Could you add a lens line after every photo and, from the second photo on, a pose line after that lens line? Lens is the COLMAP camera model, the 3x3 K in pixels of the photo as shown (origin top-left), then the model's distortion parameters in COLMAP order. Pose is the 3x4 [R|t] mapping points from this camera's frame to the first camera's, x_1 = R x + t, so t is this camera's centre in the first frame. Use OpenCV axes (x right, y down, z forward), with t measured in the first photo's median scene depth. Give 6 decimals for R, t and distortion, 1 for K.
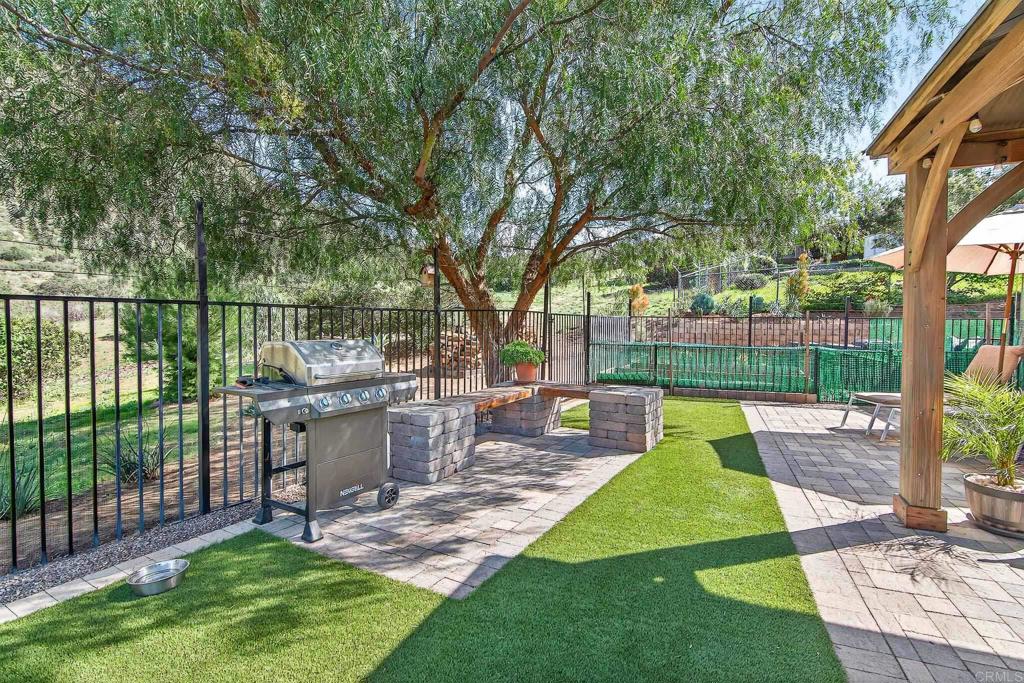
lens RADIAL K [[496.6, 0, 512.0], [0, 496.6, 341.5], [0, 0, 1]] dist [-0.000972, -0.000914]
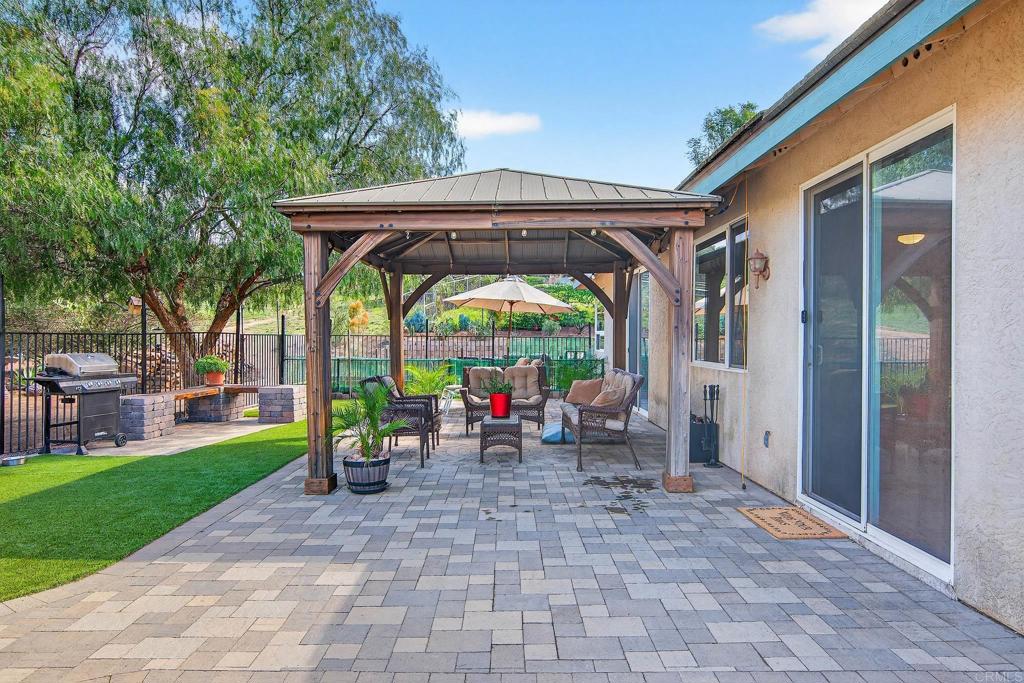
lens RADIAL K [[641.3, 0, 512.0], [0, 641.3, 341.5], [0, 0, 1]] dist [-0.037613, 0.001356]
pose [[0.914081, -0.004420, 0.405509, 0.052804], [0.018285, 0.999373, -0.030324, 0.023474], [-0.405120, 0.035133, 0.913588, -0.765980]]
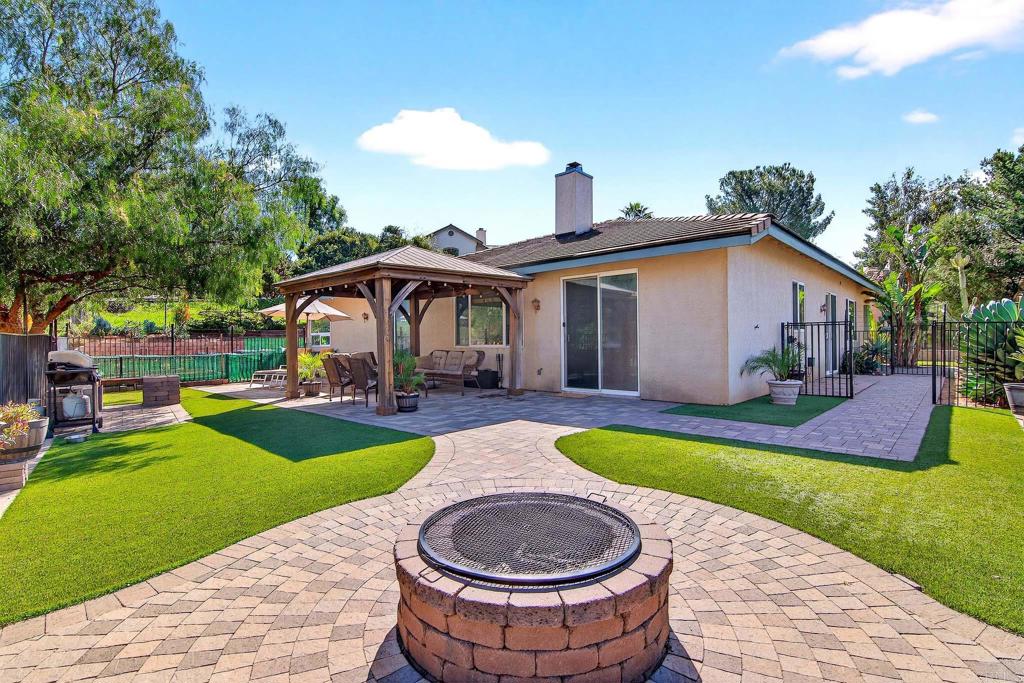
lens RADIAL K [[490.2, 0, 508.3], [0, 490.2, 341.4], [0, 0, 1]] dist [0.017248, -0.012191]
pose [[0.350762, -0.012345, 0.936383, -0.753380], [0.050816, 0.998691, -0.005869, 0.031969], [-0.935085, 0.049642, 0.350930, -0.640009]]
